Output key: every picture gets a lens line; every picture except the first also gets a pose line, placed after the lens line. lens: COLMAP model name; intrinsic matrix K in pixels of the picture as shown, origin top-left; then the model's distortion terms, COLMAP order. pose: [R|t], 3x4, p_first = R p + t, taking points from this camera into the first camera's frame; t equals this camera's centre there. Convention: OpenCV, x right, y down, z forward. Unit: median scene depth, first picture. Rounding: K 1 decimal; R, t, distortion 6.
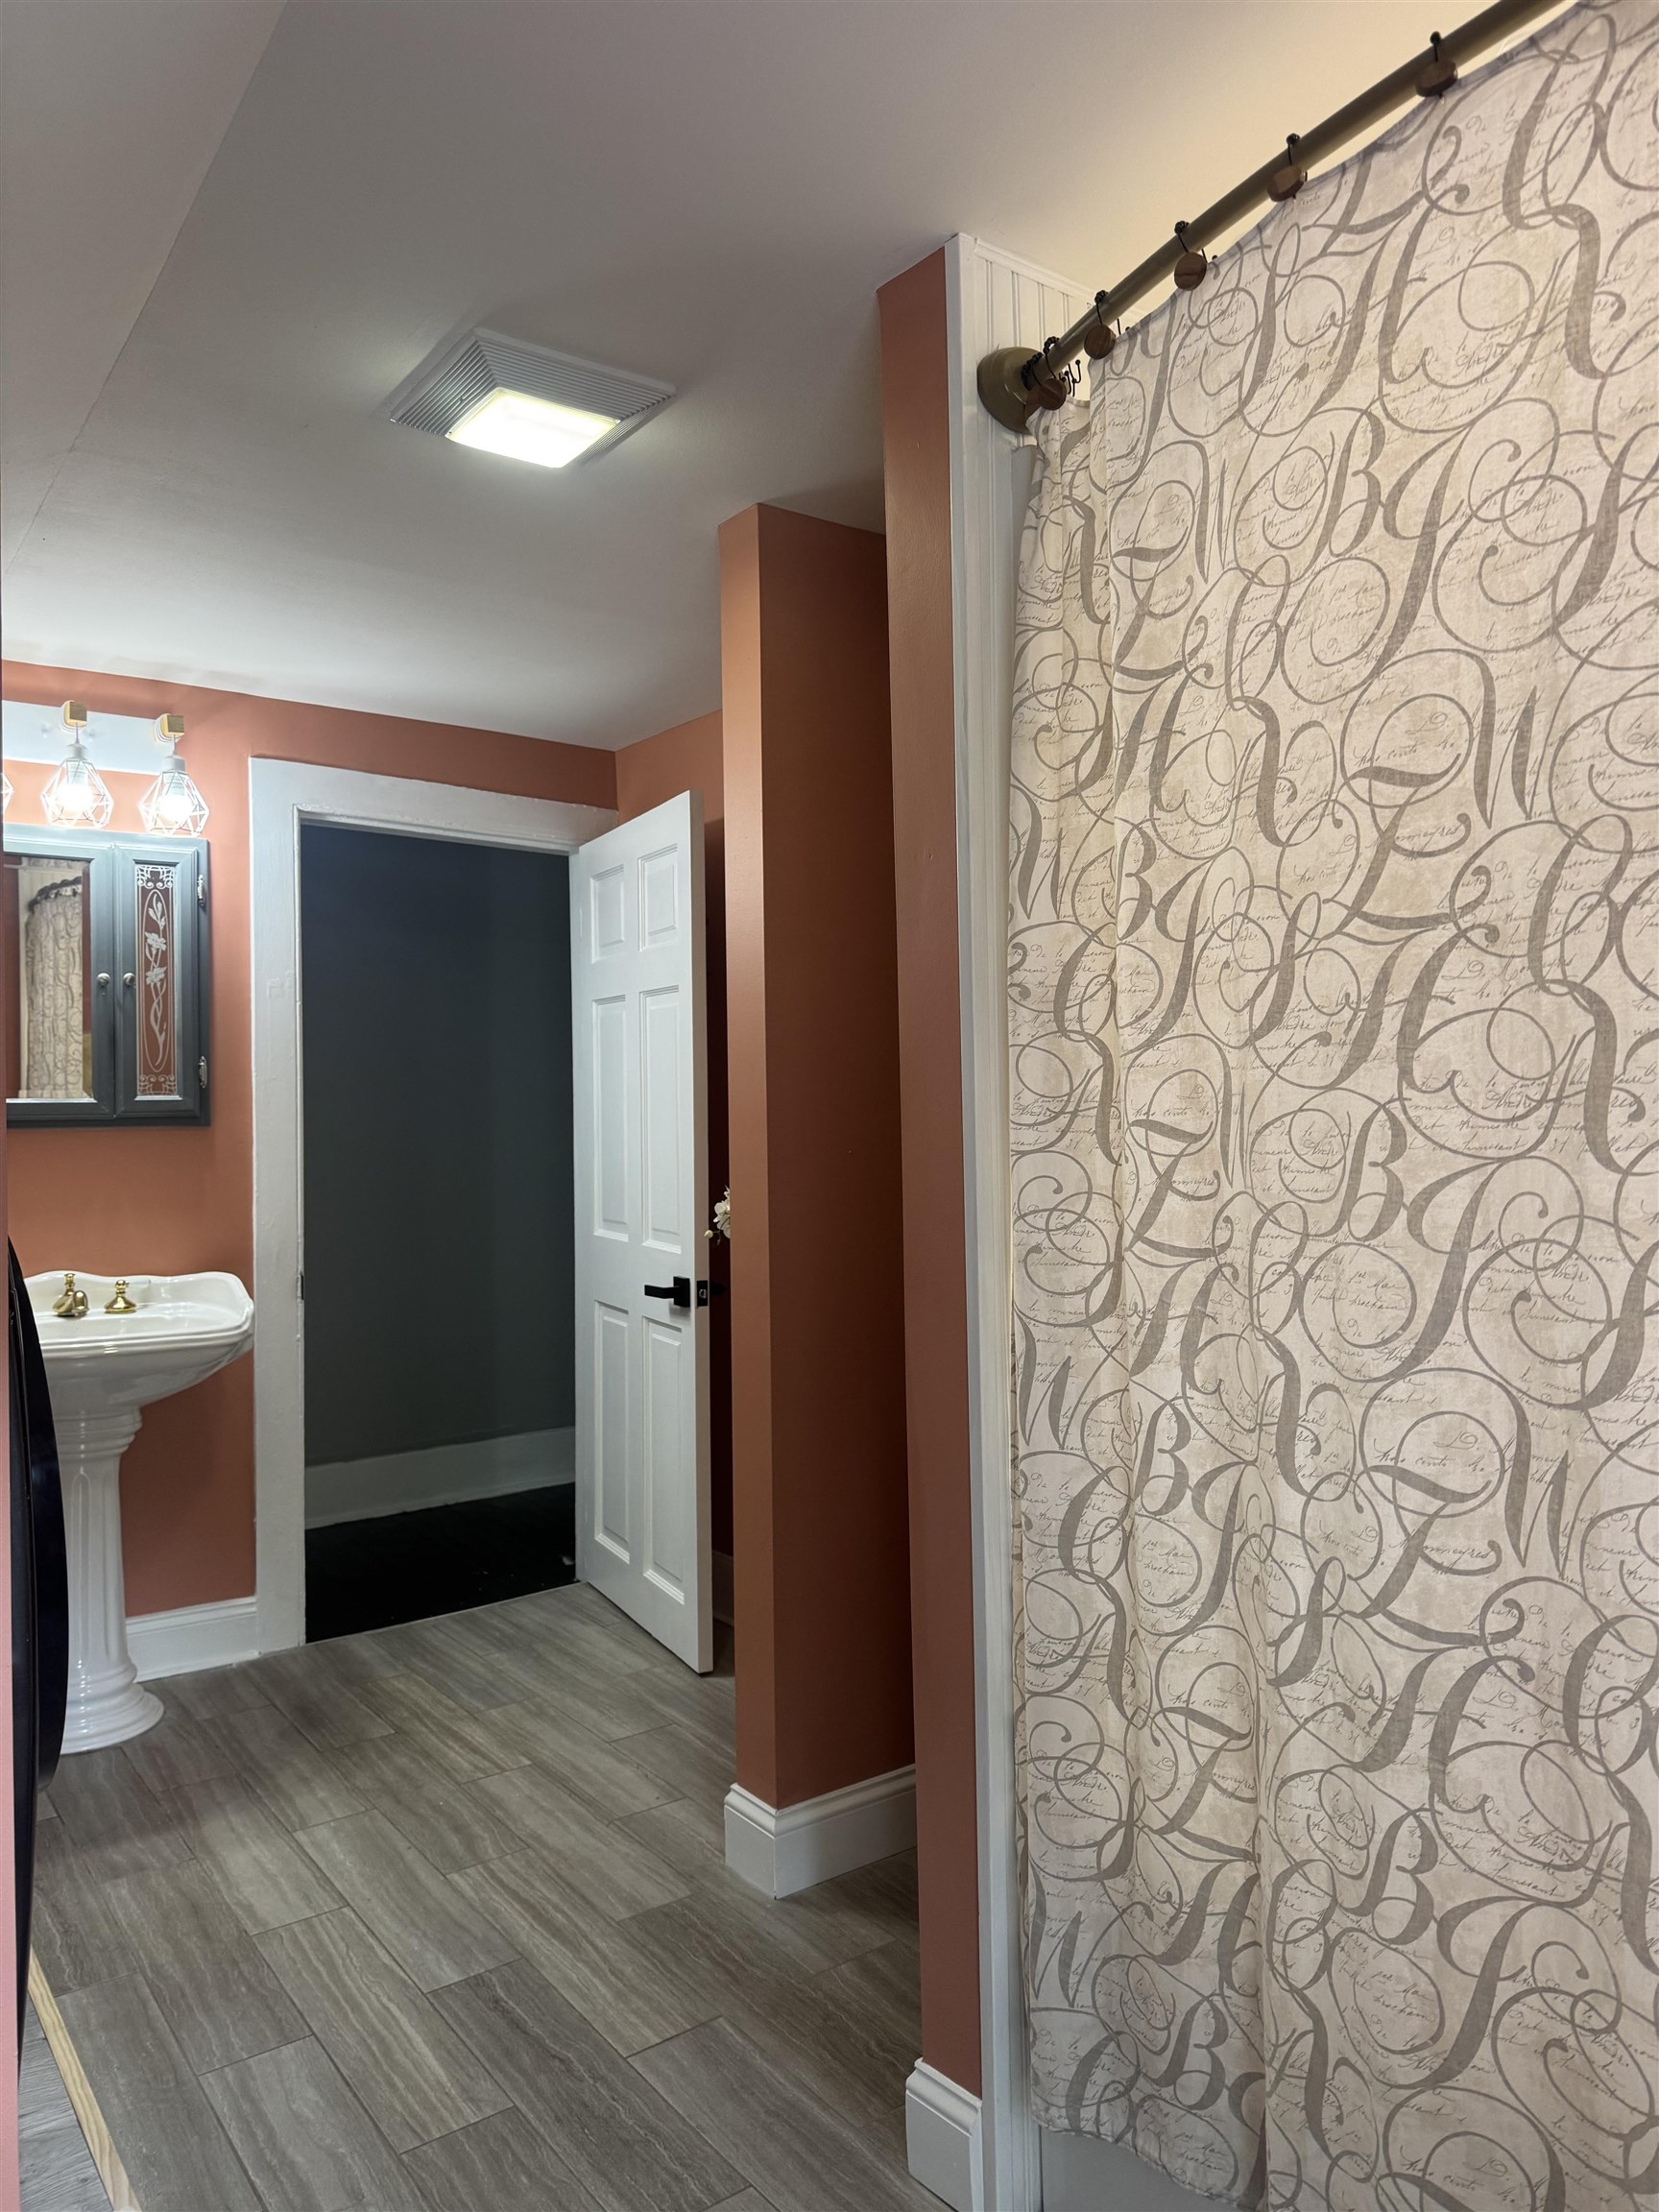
lens RADIAL K [[1531.8, 0, 834.3], [0, 1531.8, 1061.4], [0, 0, 1]] dist [-0.006164, -0.010237]
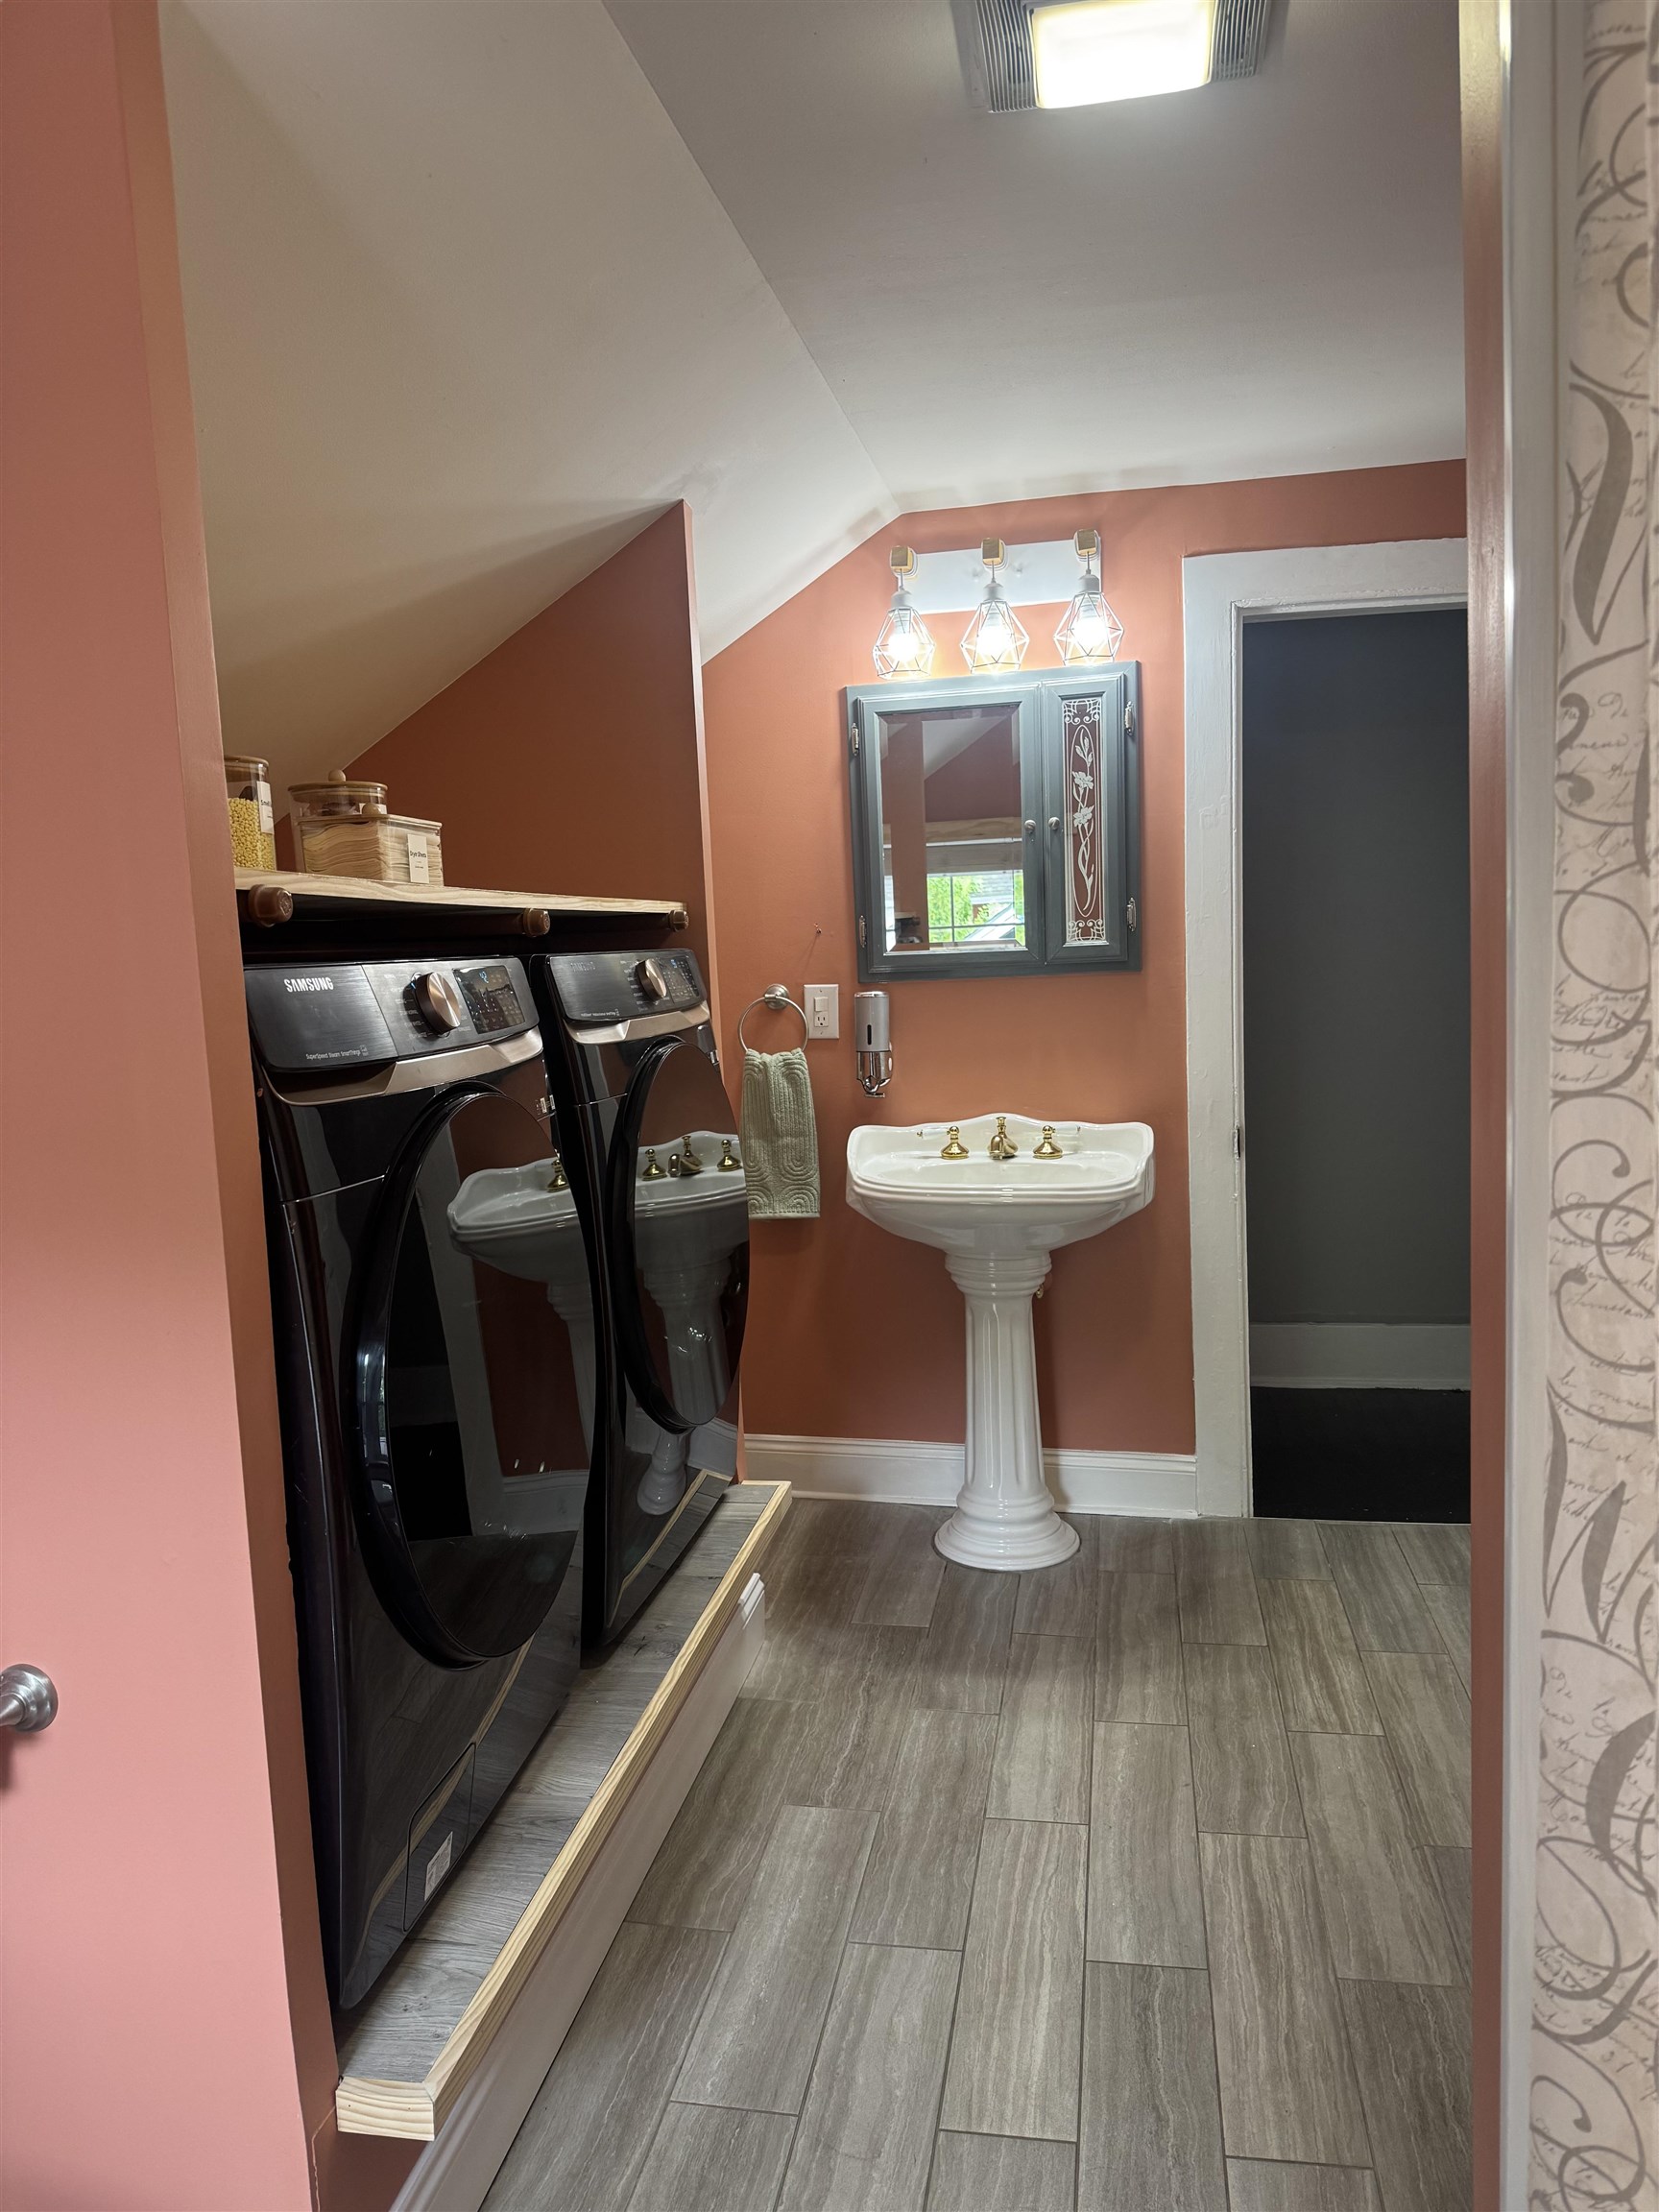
lens RADIAL K [[1517.3, 0, 826.8], [0, 1517.3, 1097.6], [0, 0, 1]] dist [0.084638, -0.171587]
pose [[0.681257, 0.056230, -0.729881, 0.171287], [0.053037, 0.990634, 0.125822, -0.010381], [0.730120, -0.124428, 0.671894, 0.227257]]
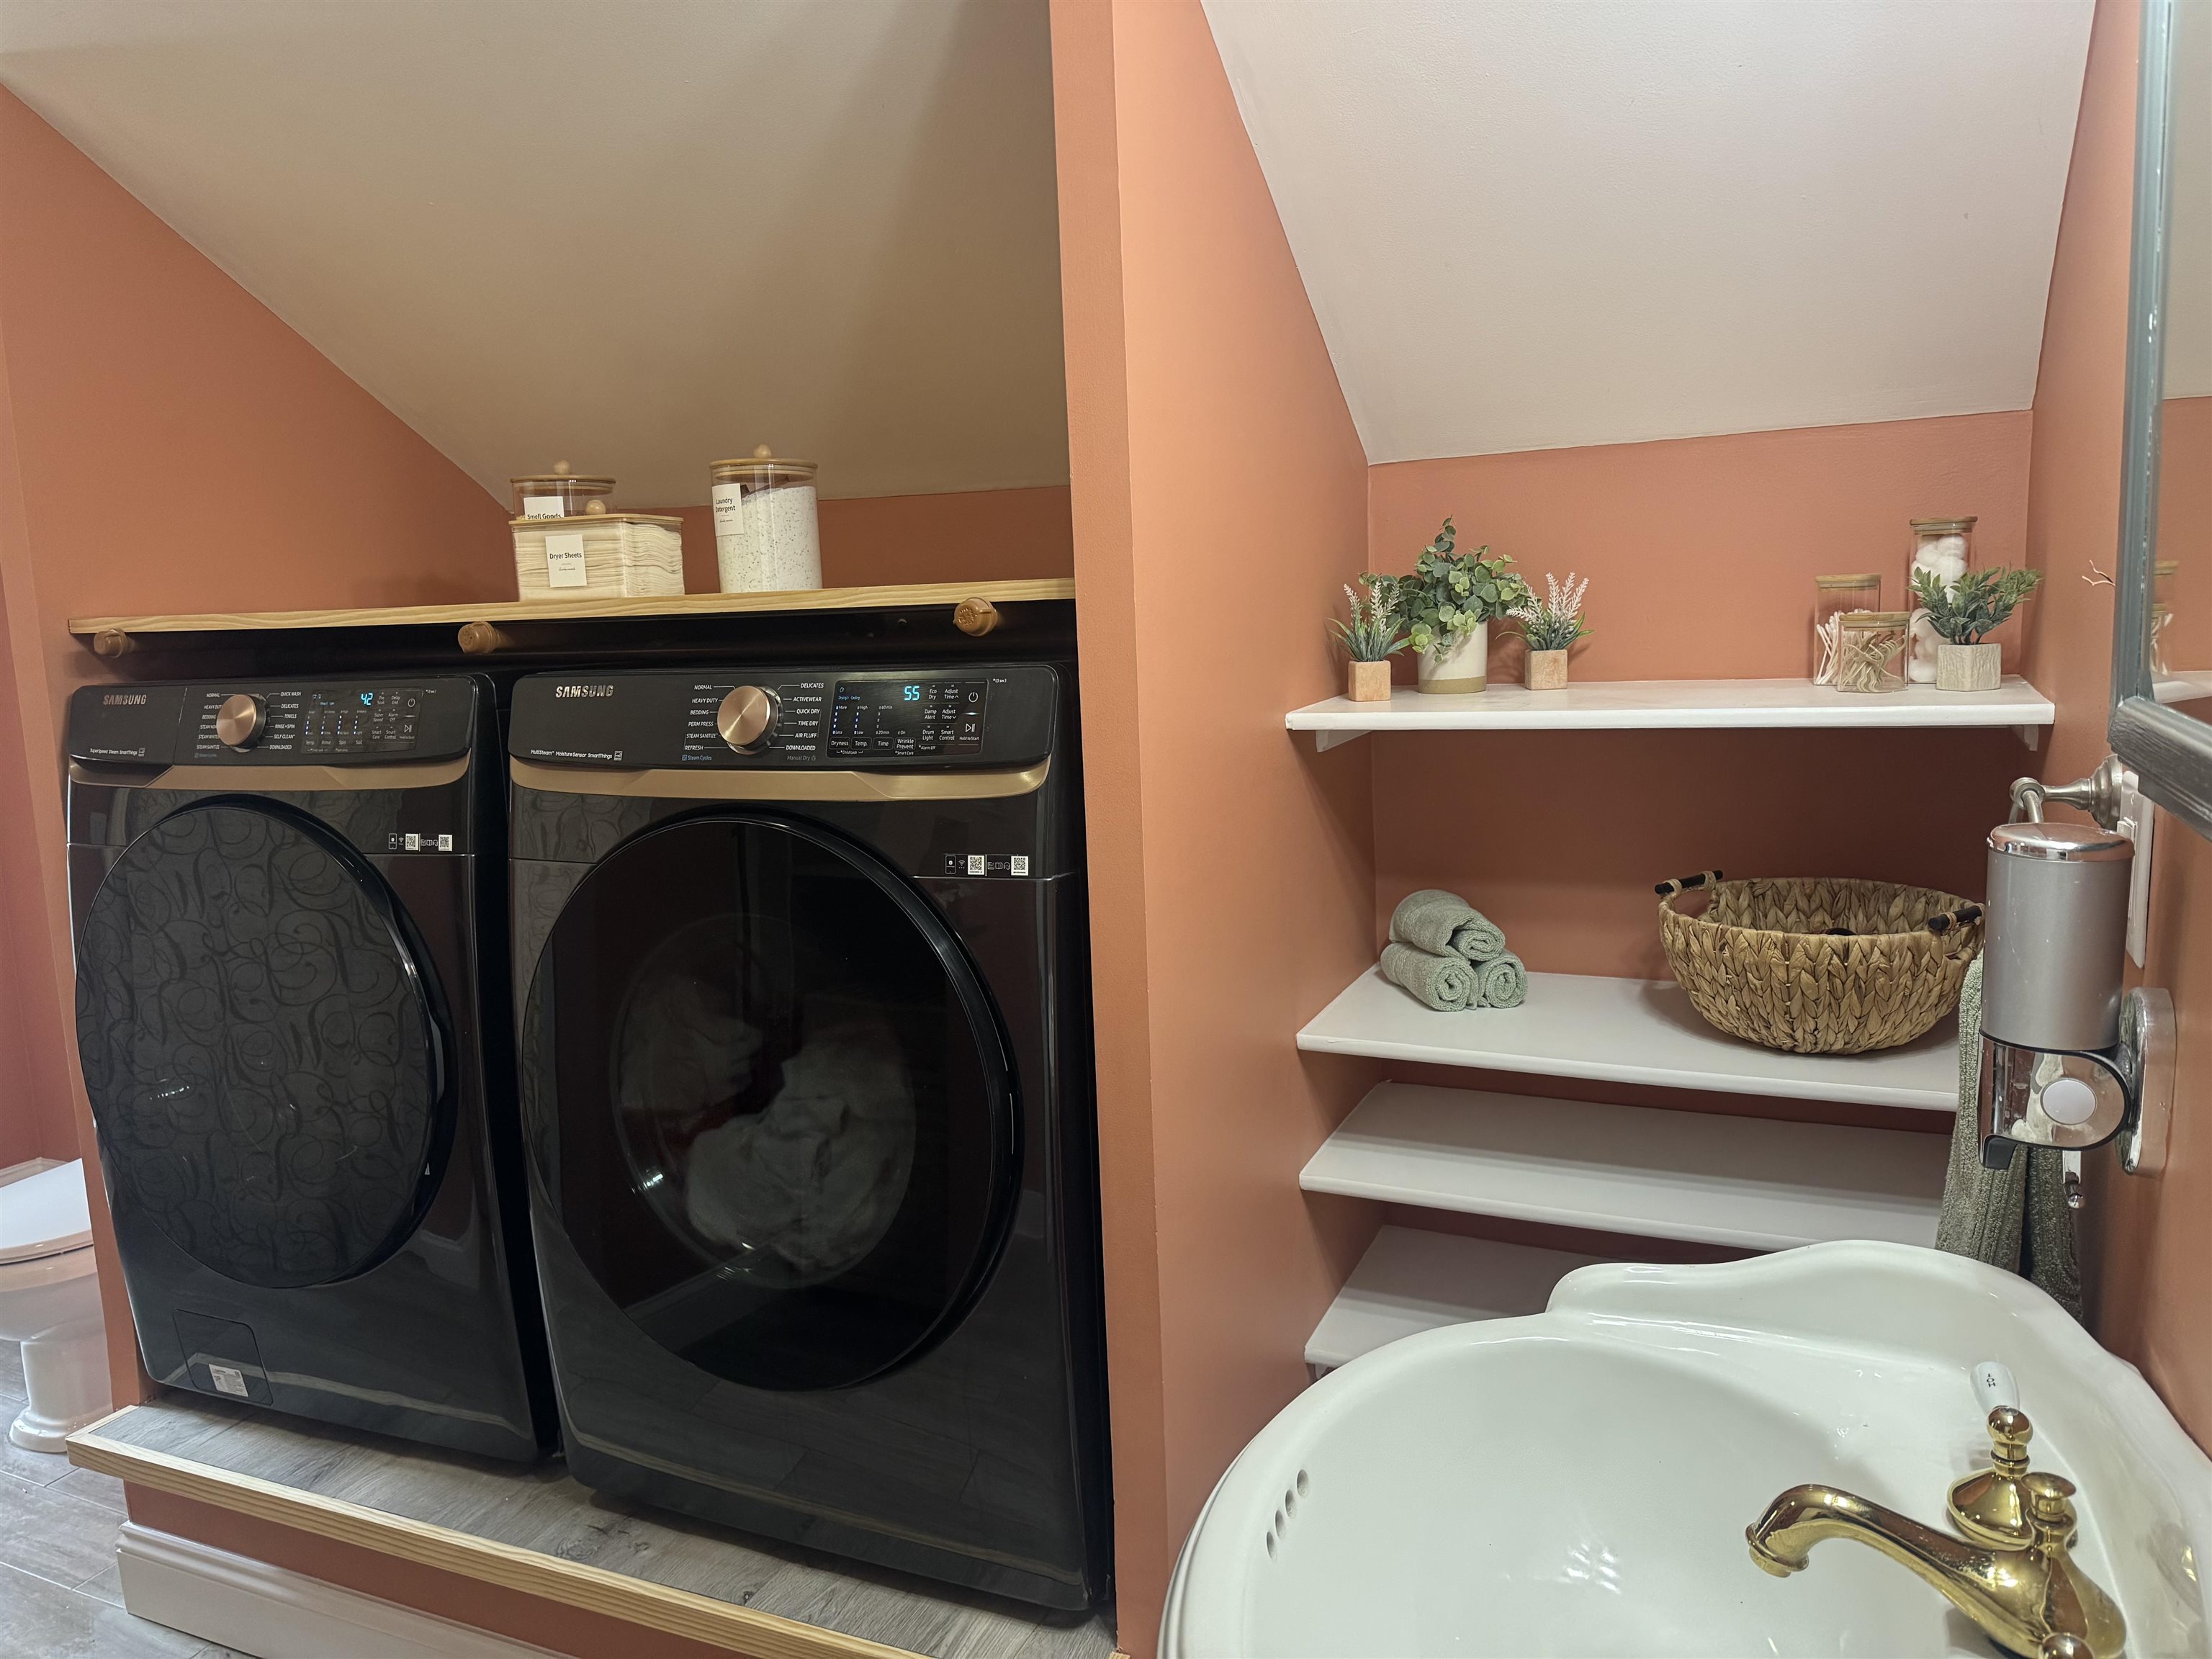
lens RADIAL K [[1531.8, 0, 1104.2], [0, 1531.8, 796.1], [0, 0, 1]] dist [-0.006164, -0.010237]
pose [[-0.862887, 0.113492, -0.492488, -0.266856], [0.069638, 0.991865, 0.106559, 0.000116], [0.500576, 0.057653, -0.863771, 1.119881]]
